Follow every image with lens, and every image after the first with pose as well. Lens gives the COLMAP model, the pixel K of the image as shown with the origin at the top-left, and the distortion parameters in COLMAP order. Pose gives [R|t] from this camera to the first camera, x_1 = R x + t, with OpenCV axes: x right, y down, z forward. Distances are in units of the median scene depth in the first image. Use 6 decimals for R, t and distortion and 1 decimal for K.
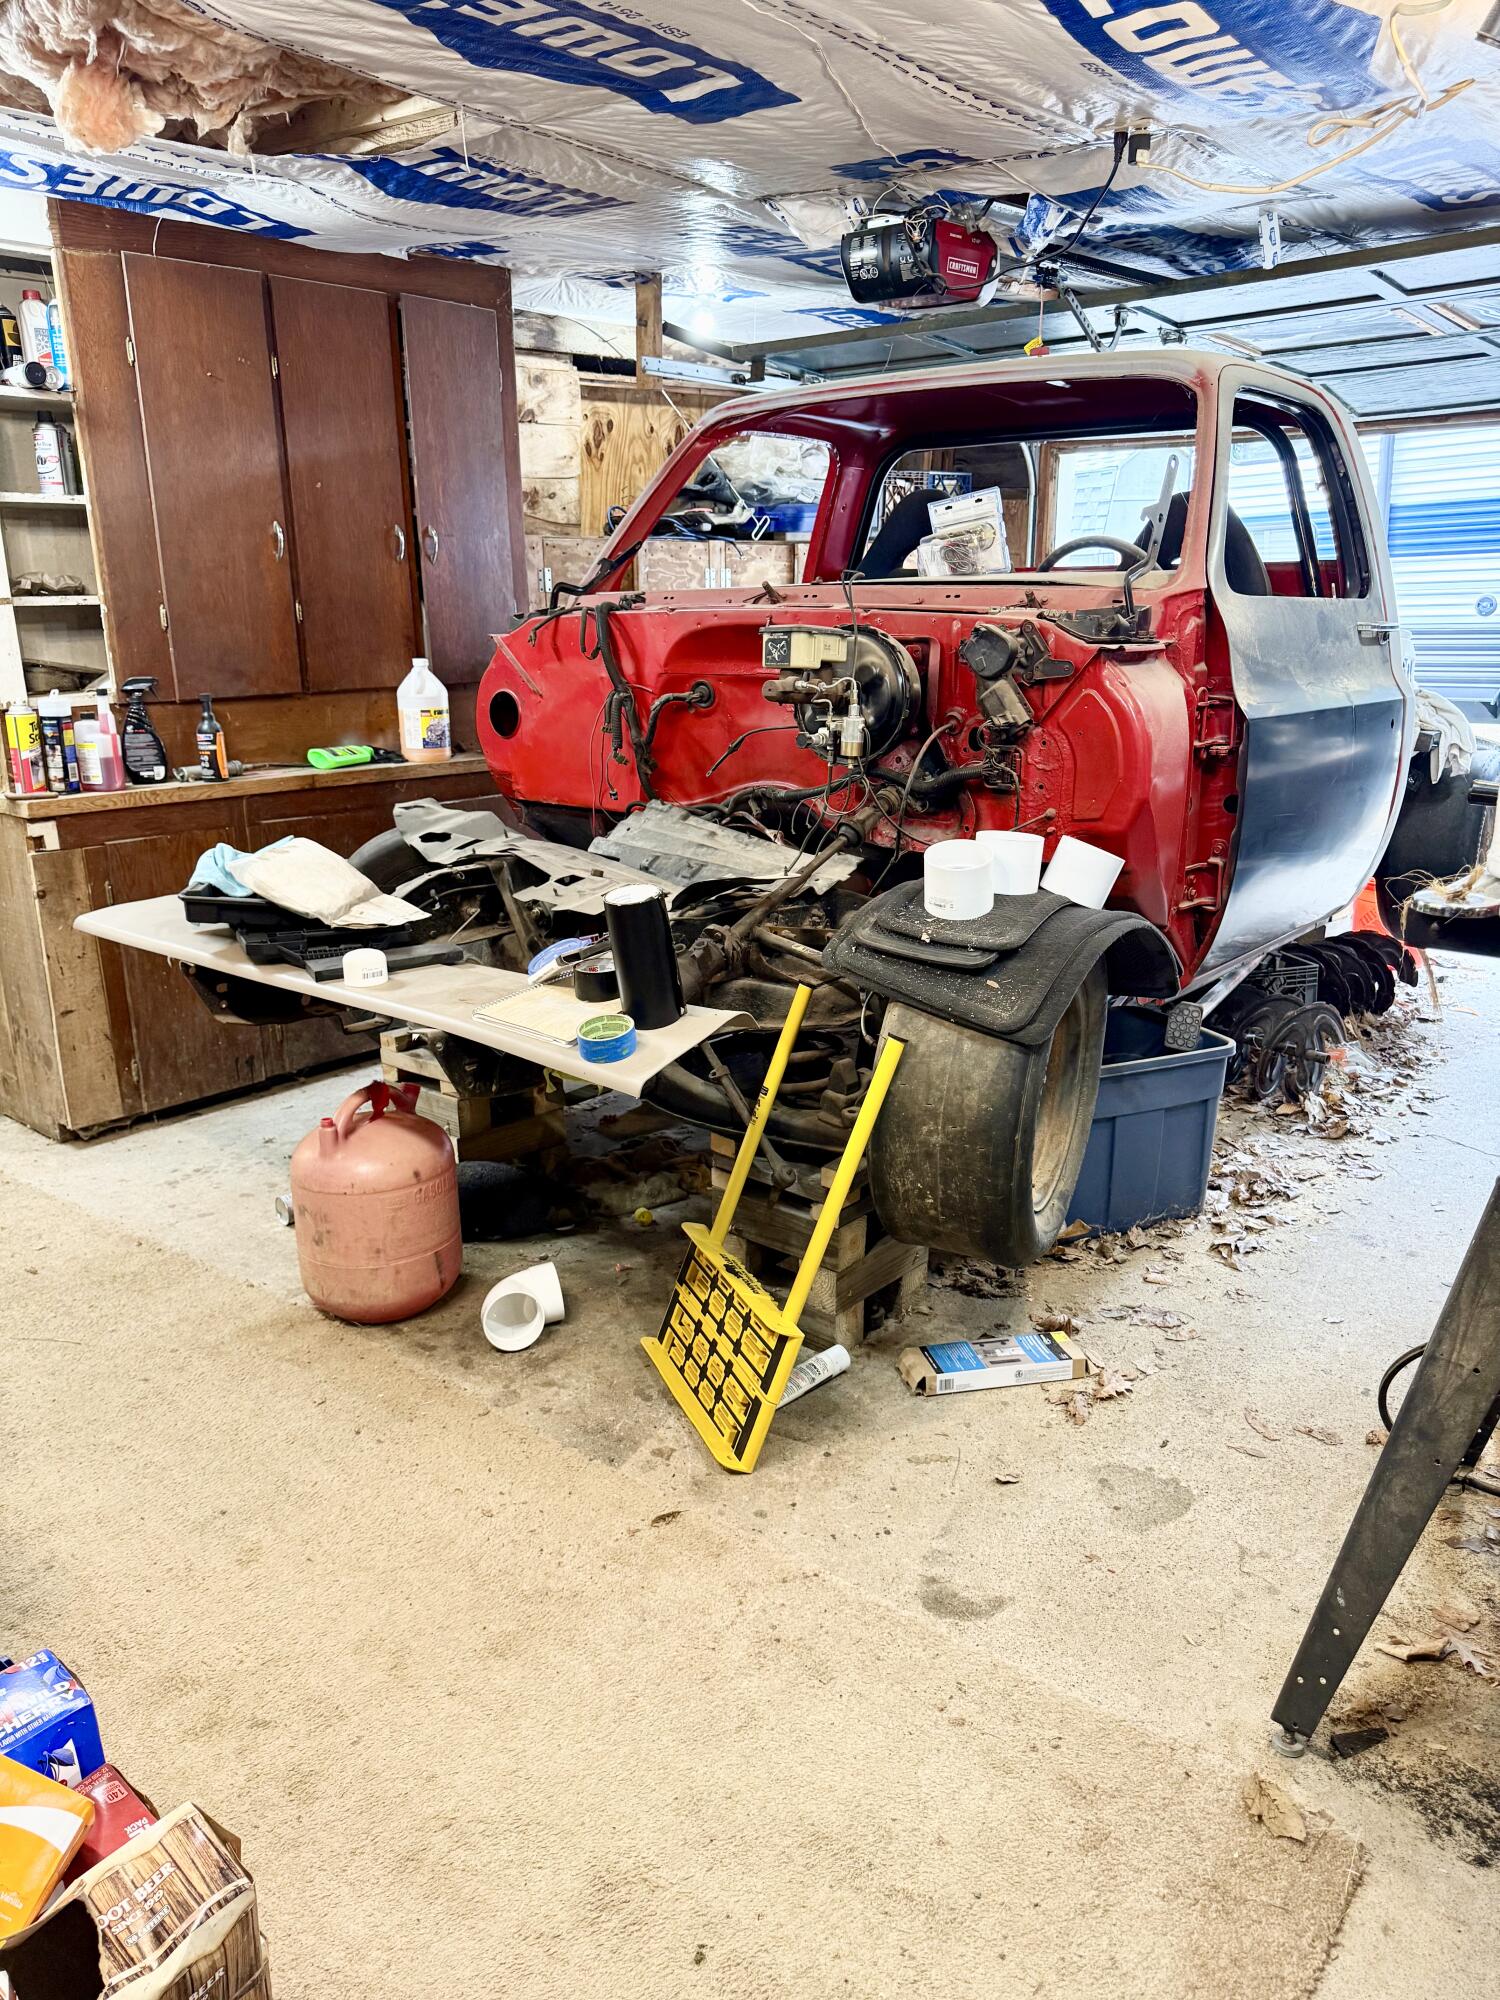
lens RADIAL K [[1439.8, 0, 746.2], [0, 1439.8, 990.4], [0, 0, 1]] dist [0.024980, -0.032366]
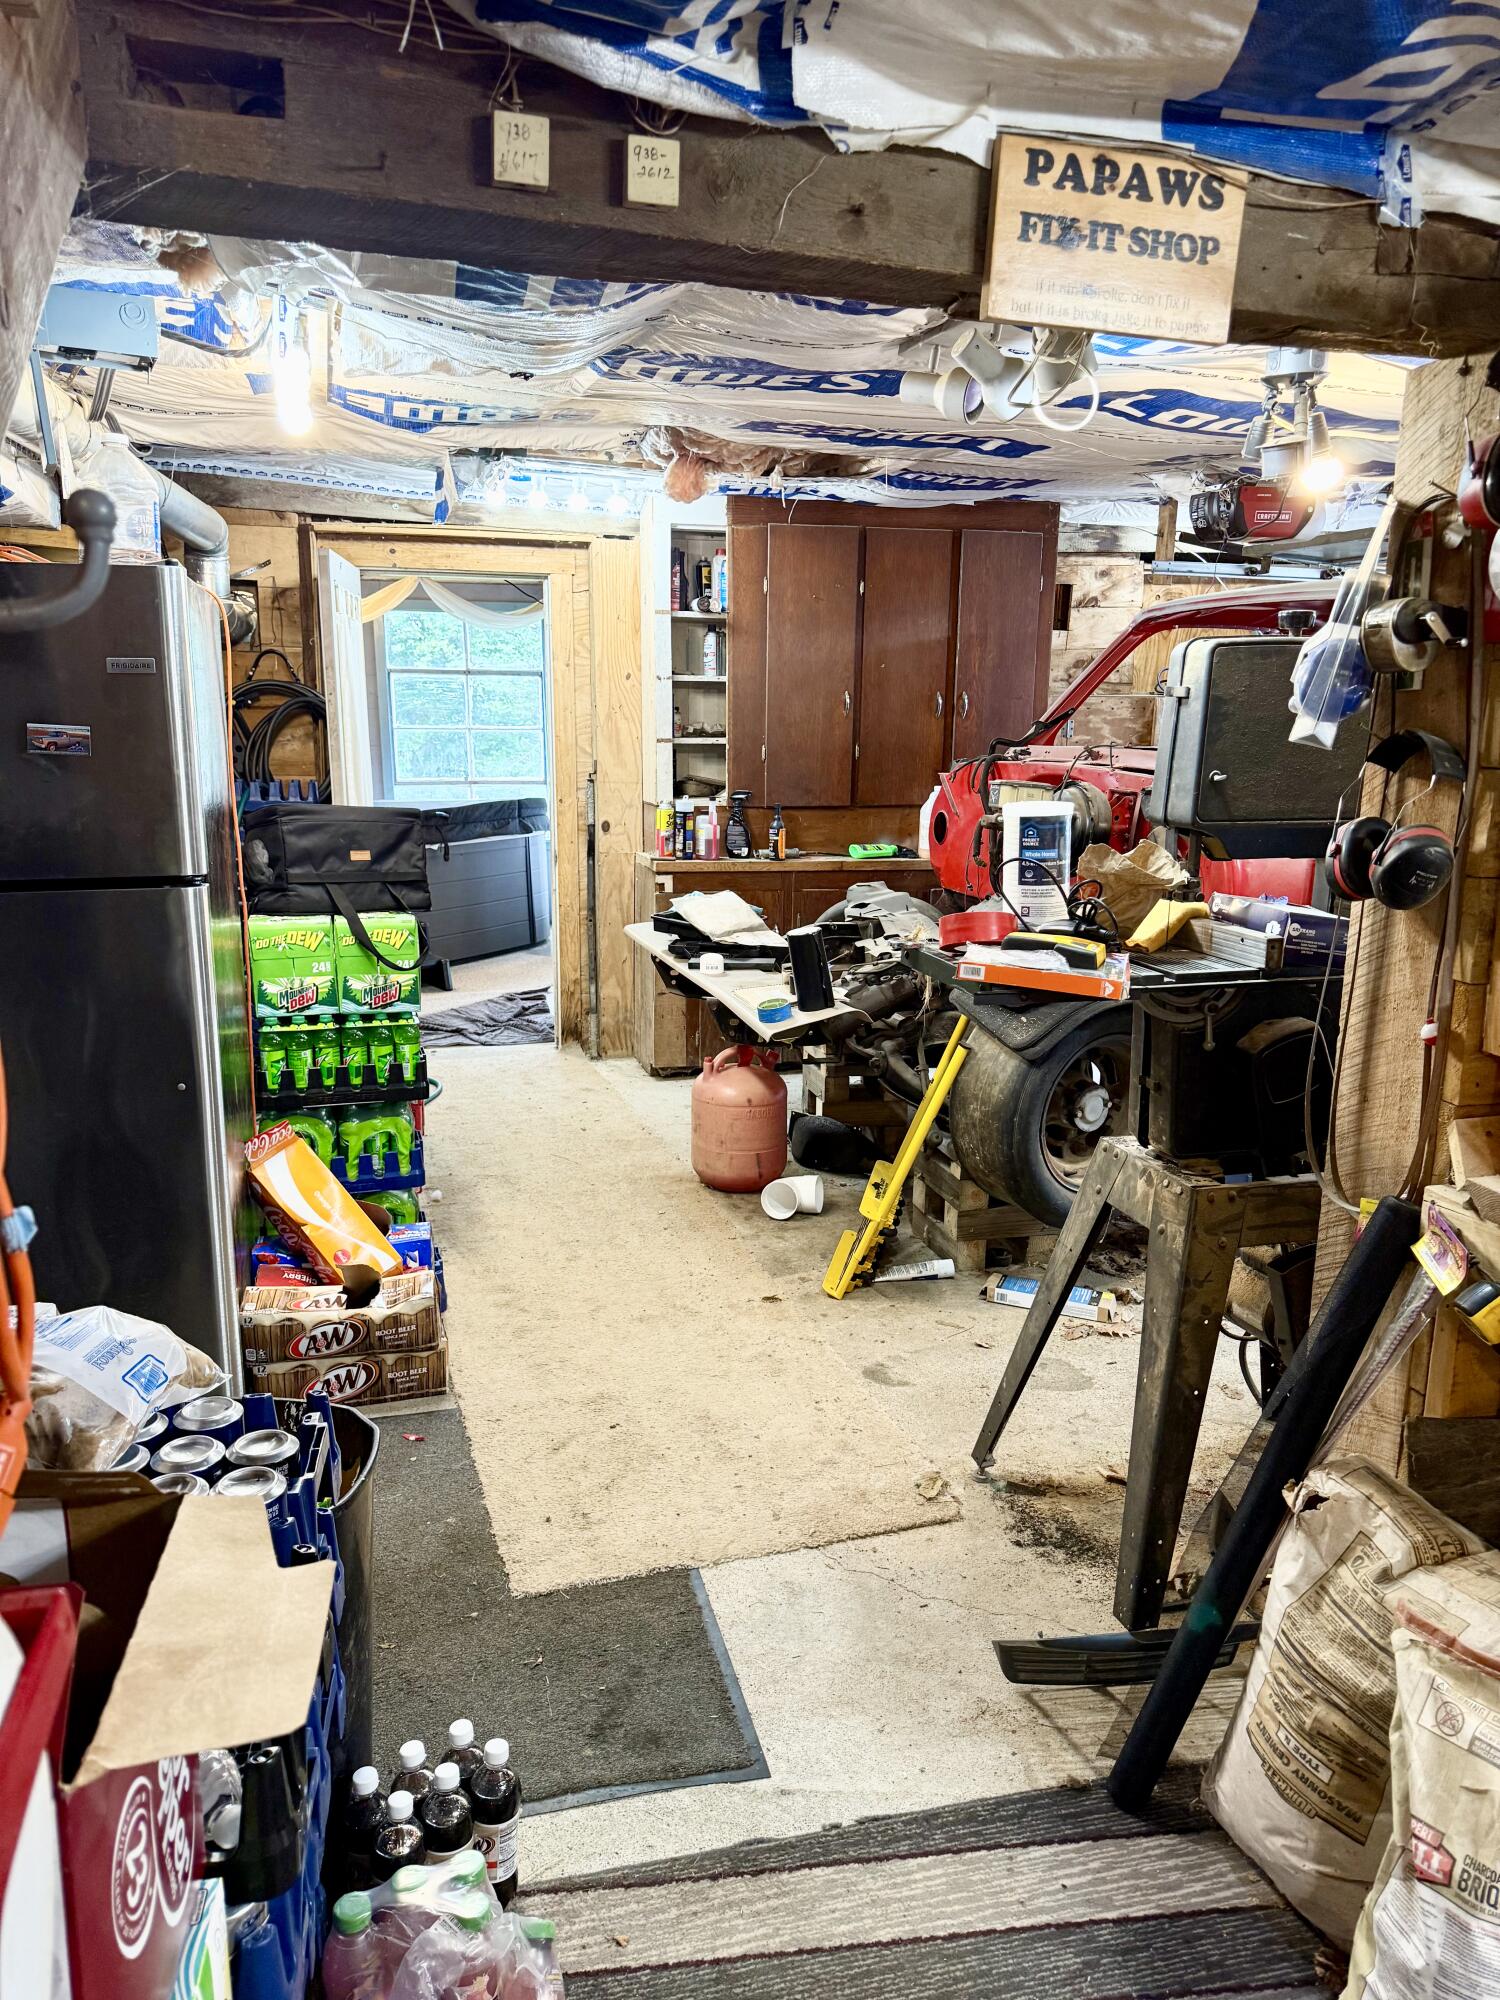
lens RADIAL K [[1422.2, 0, 750.0], [0, 1422.2, 1000.0], [0, 0, 1]] dist [0.128097, -0.170068]
pose [[0.828863, 0.136041, -0.542659, 0.470290], [-0.171839, 0.985003, -0.015535, 0.029952], [0.532407, 0.106126, 0.839810, -0.273589]]
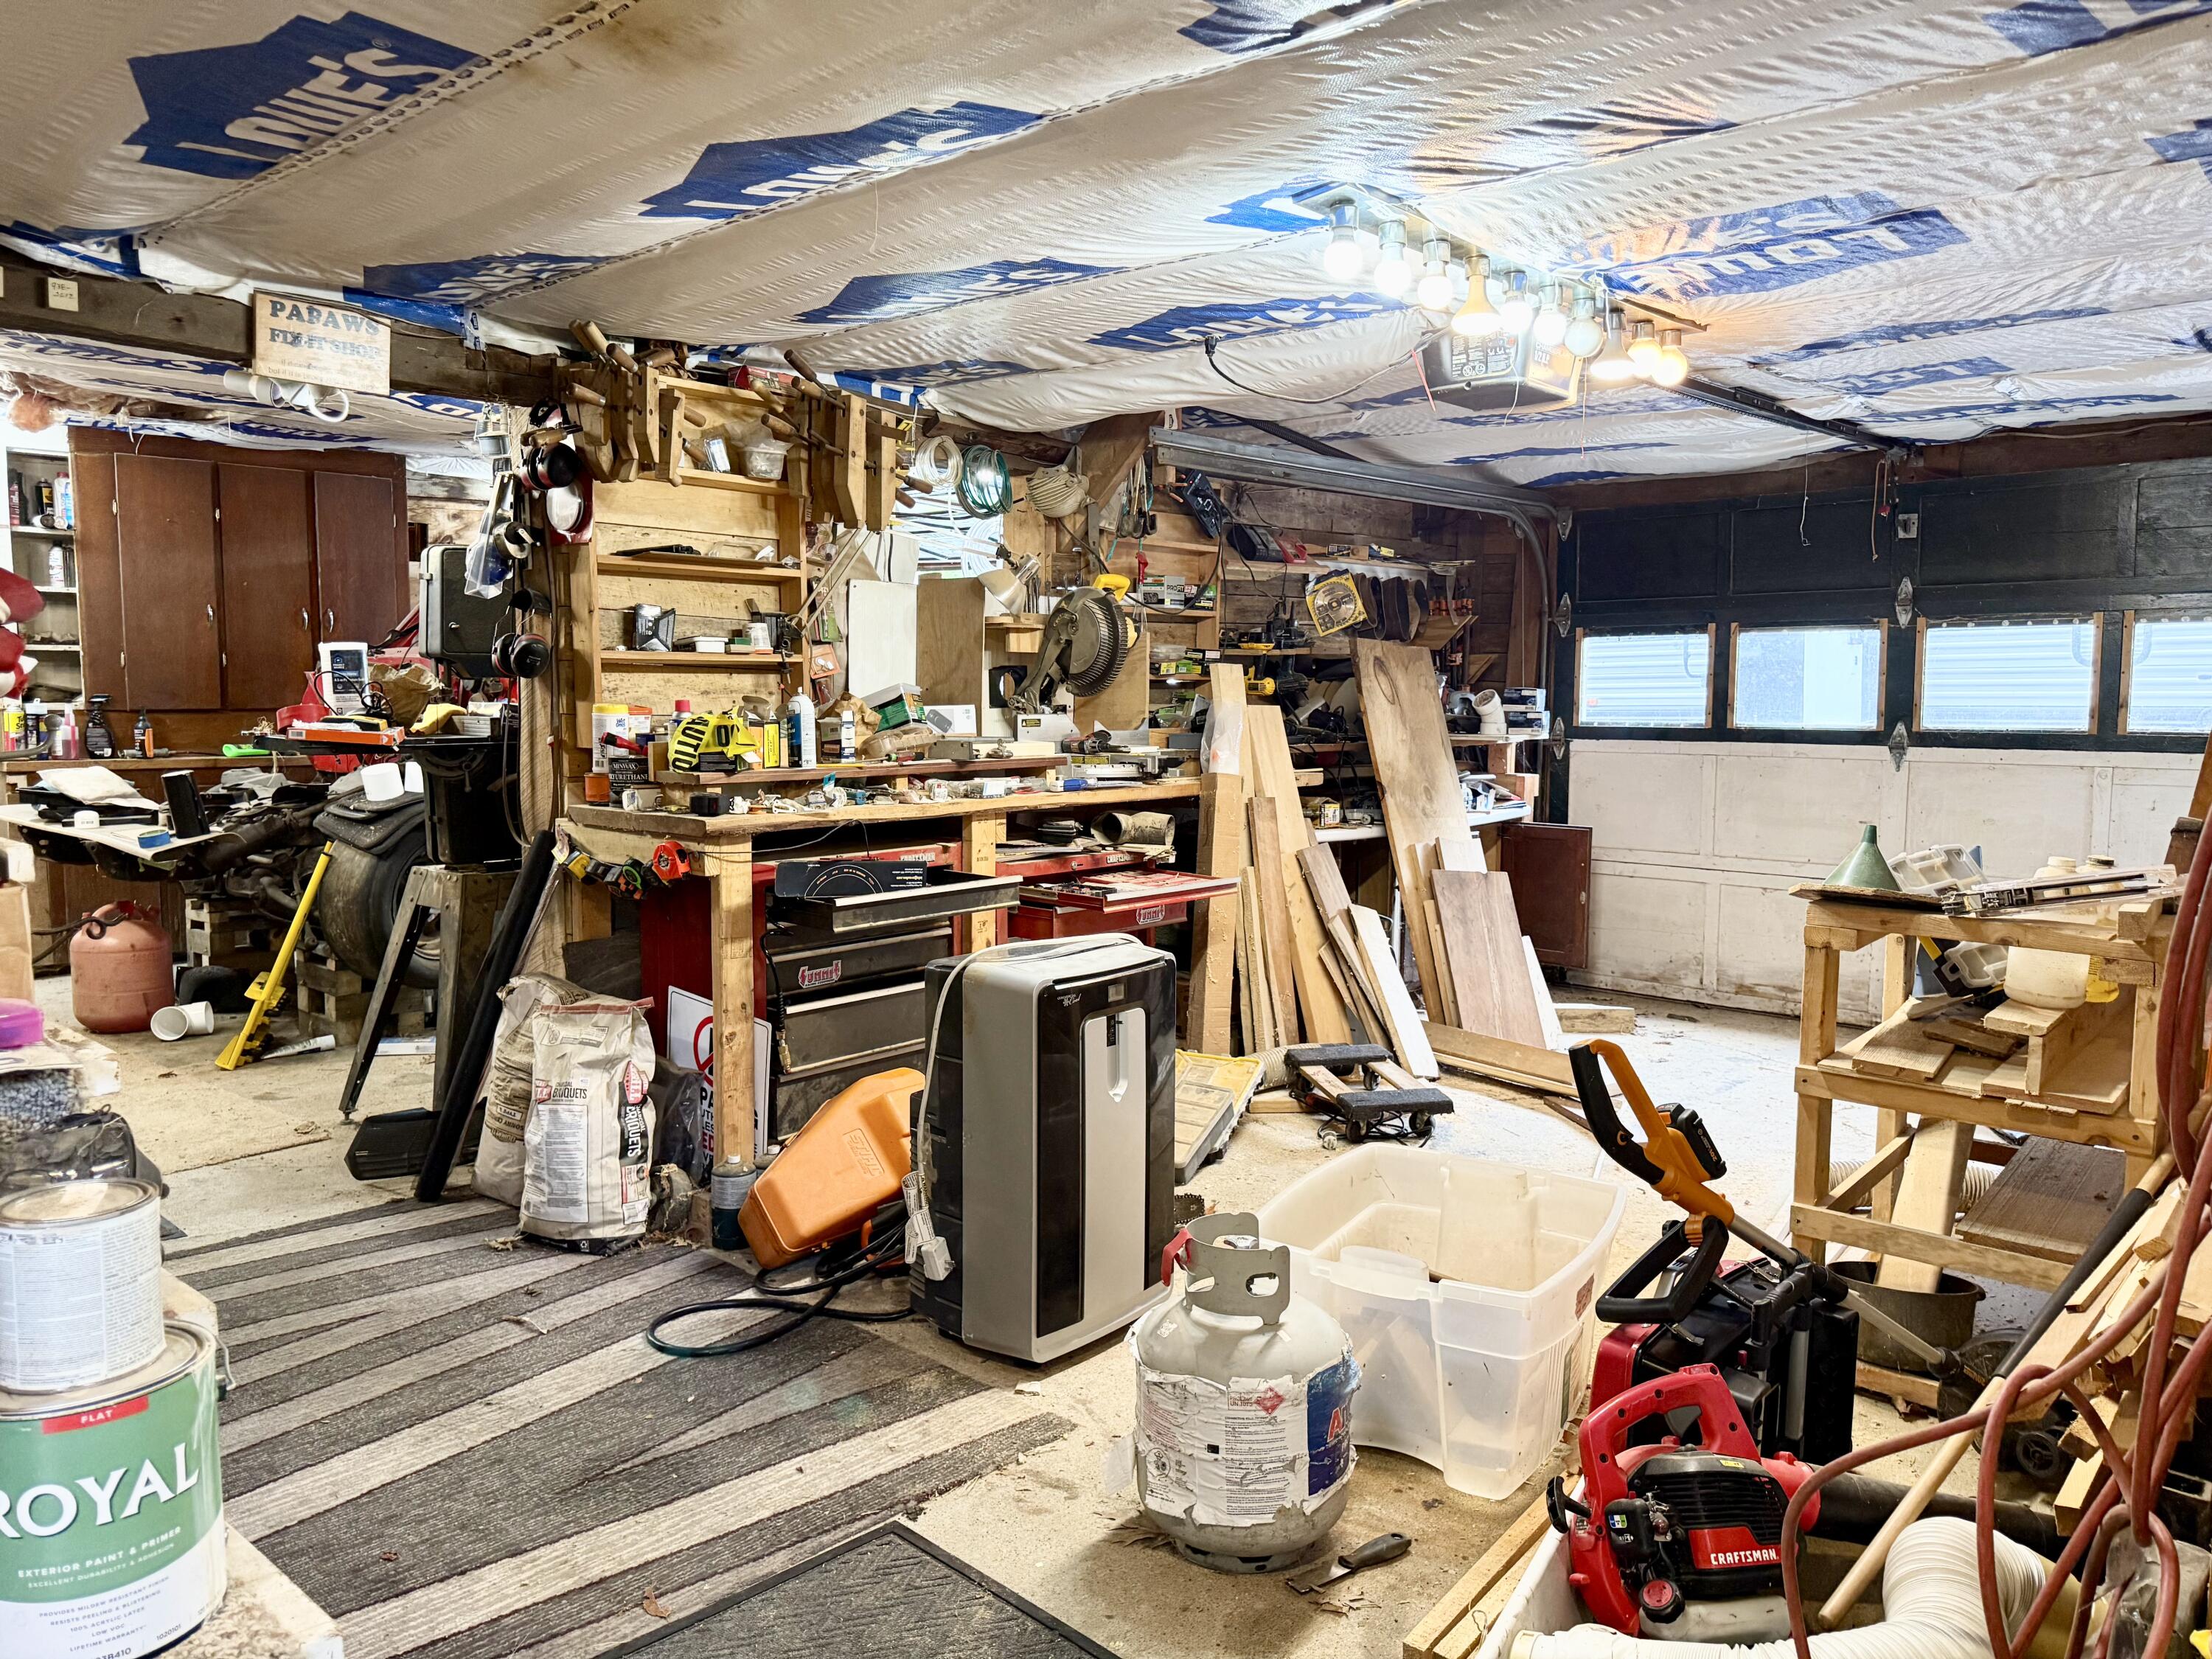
lens RADIAL K [[1592.4, 0, 1128.9], [0, 1592.4, 831.0], [0, 0, 1]] dist [0.024980, -0.032366]
pose [[0.999629, 0.024070, -0.012783, 0.799599], [-0.025942, 0.984120, -0.175598, 0.231916], [0.008353, 0.175864, 0.984379, -0.774164]]
